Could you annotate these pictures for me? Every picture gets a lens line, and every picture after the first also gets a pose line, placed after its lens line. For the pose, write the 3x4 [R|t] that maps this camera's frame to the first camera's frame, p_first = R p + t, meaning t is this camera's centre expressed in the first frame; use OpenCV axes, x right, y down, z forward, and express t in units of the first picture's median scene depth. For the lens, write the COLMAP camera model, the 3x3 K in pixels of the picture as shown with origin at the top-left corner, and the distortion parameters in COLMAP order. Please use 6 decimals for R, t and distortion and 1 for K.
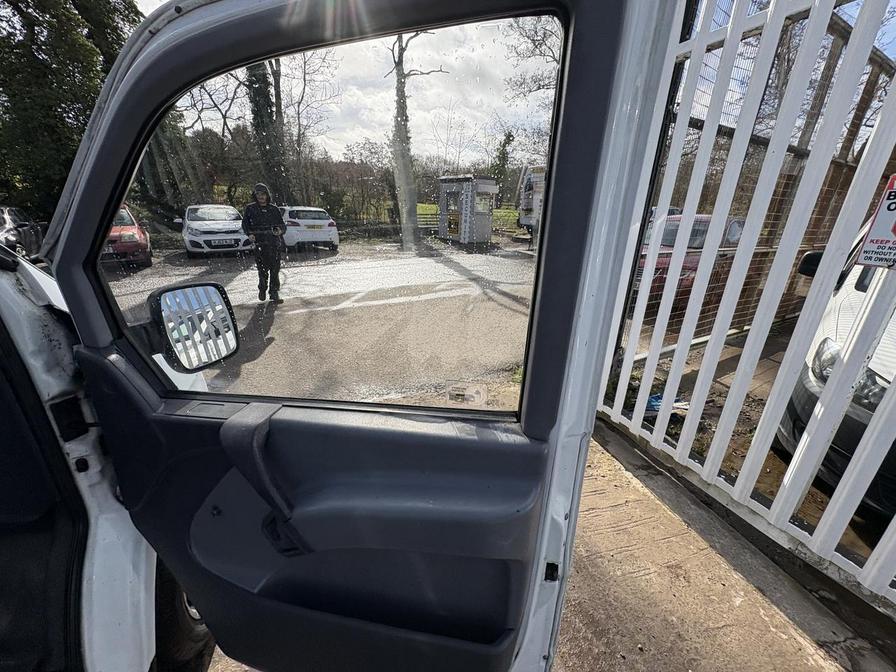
lens RADIAL K [[352.5, 0, 453.7], [0, 352.5, 344.1], [0, 0, 1]] dist [-0.004525, 0.000813]
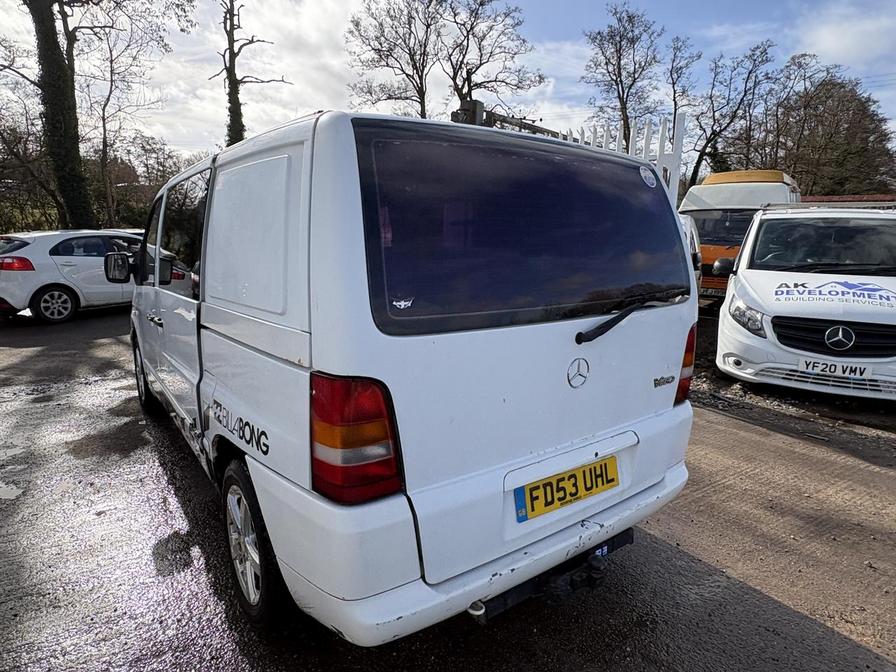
lens RADIAL K [[535.0, 0, 453.4], [0, 535.0, 327.3], [0, 0, 1]] dist [-0.003327, 0.001146]
pose [[0.943248, -0.071912, 0.324210, -0.108288], [0.129248, 0.978793, -0.158929, 0.093084], [-0.305906, 0.191813, 0.932539, -0.253399]]
